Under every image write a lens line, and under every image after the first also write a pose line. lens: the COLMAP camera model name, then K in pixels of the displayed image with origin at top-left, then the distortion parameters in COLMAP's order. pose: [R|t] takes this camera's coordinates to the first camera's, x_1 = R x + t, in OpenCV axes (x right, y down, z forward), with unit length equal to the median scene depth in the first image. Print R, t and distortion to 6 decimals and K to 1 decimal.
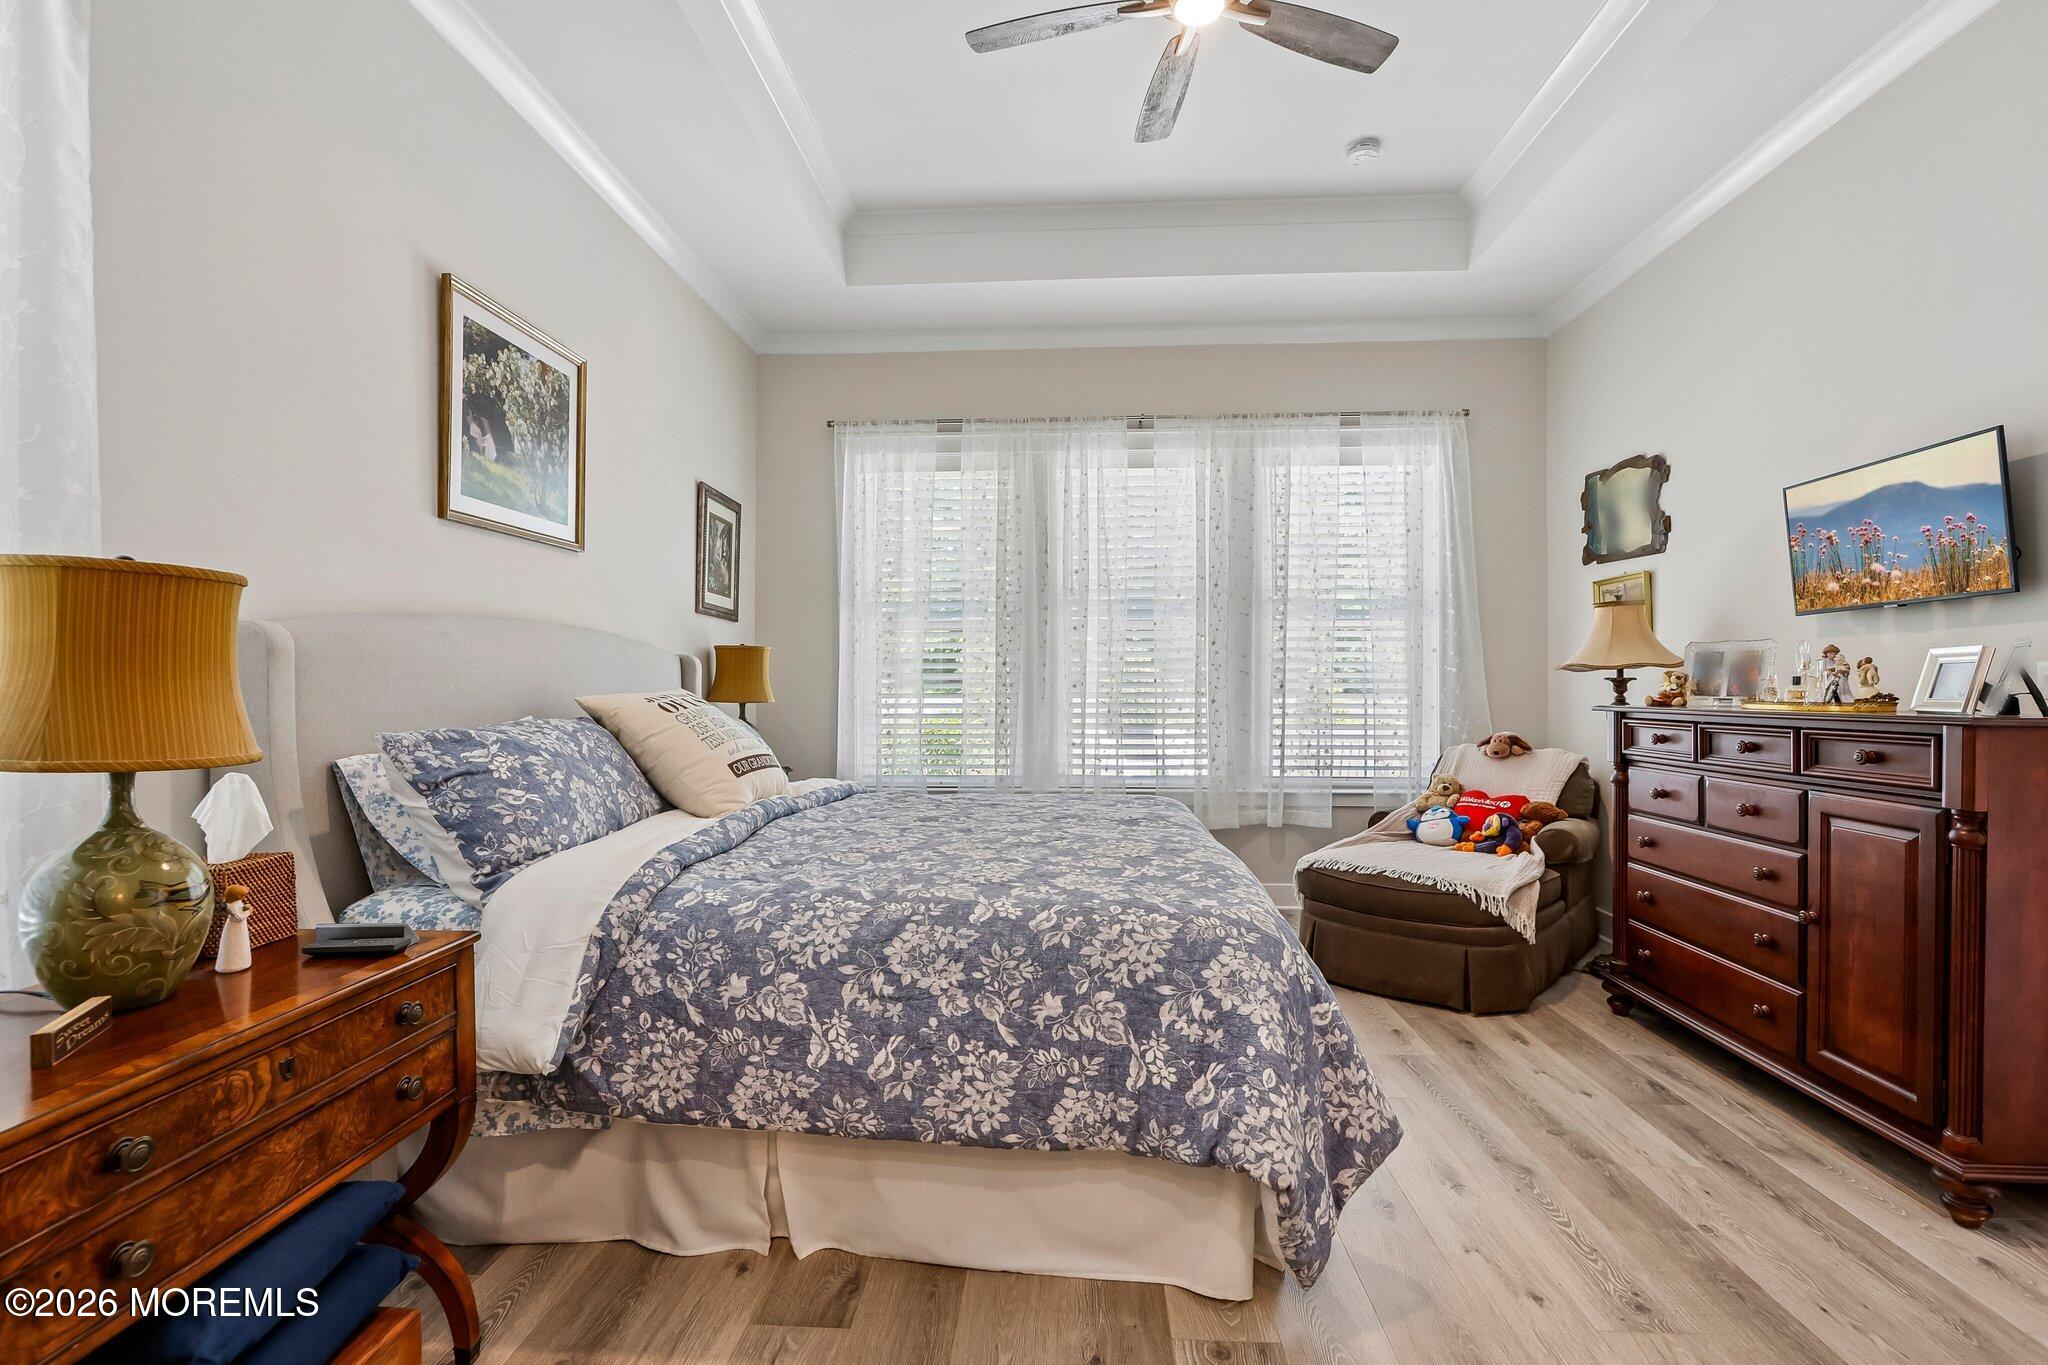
lens RADIAL K [[947.1, 0, 1024.0], [0, 947.1, 682.5], [0, 0, 1]] dist [-0.034794, 0.008859]
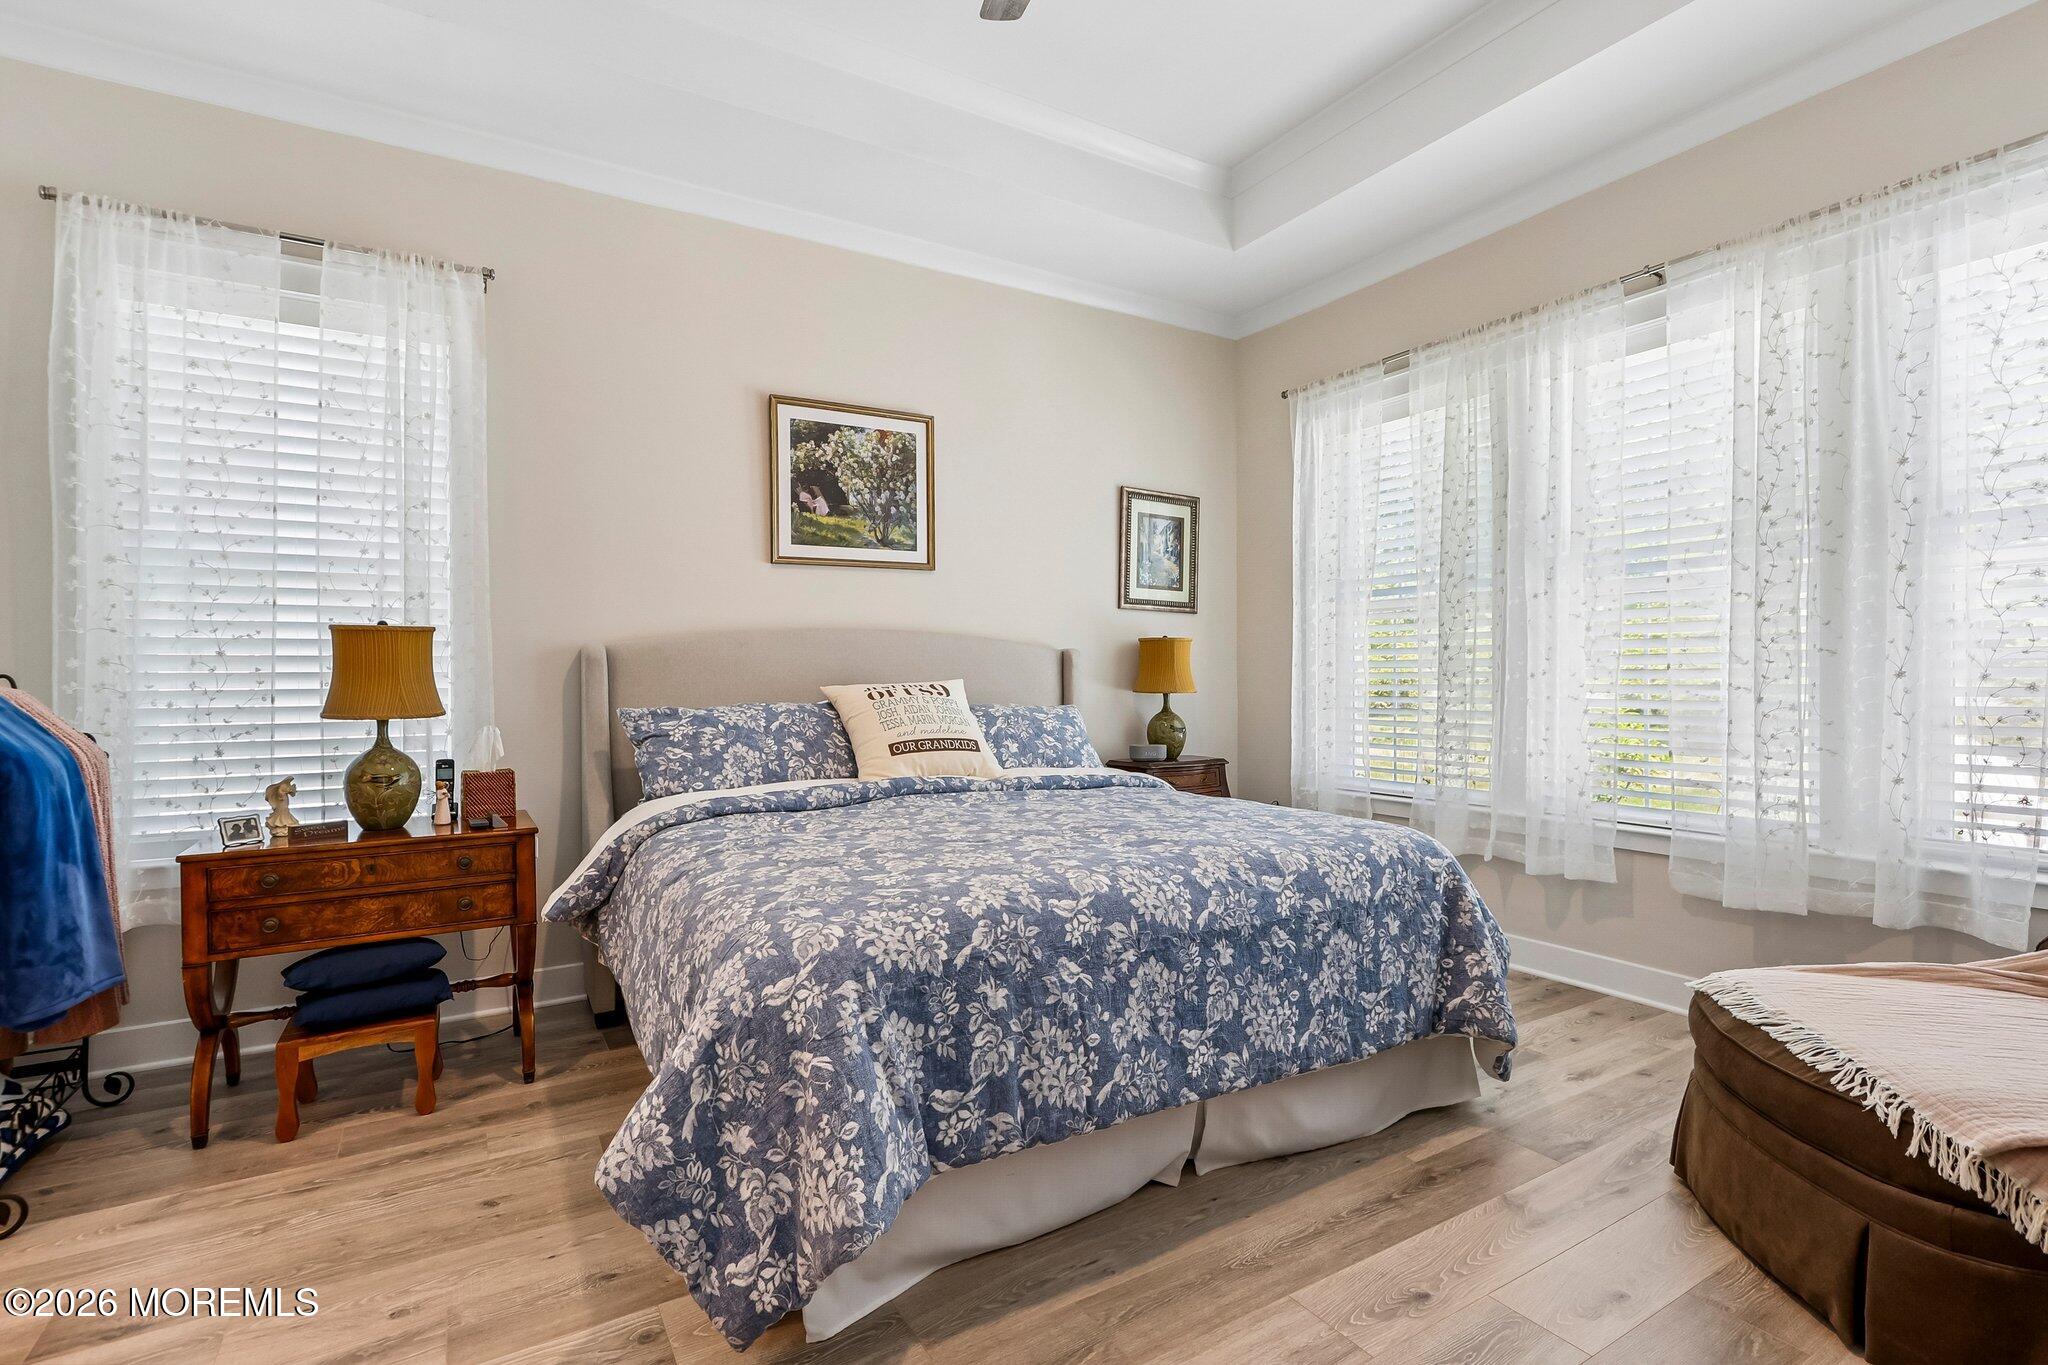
lens RADIAL K [[937.5, 0, 1009.6], [0, 937.5, 683.3], [0, 0, 1]] dist [-0.018369, 0.002237]
pose [[0.547054, 0.010525, -0.837031, 0.716963], [0.005062, 0.999861, 0.015881, -0.008328], [0.837082, -0.012925, 0.546925, 0.449137]]
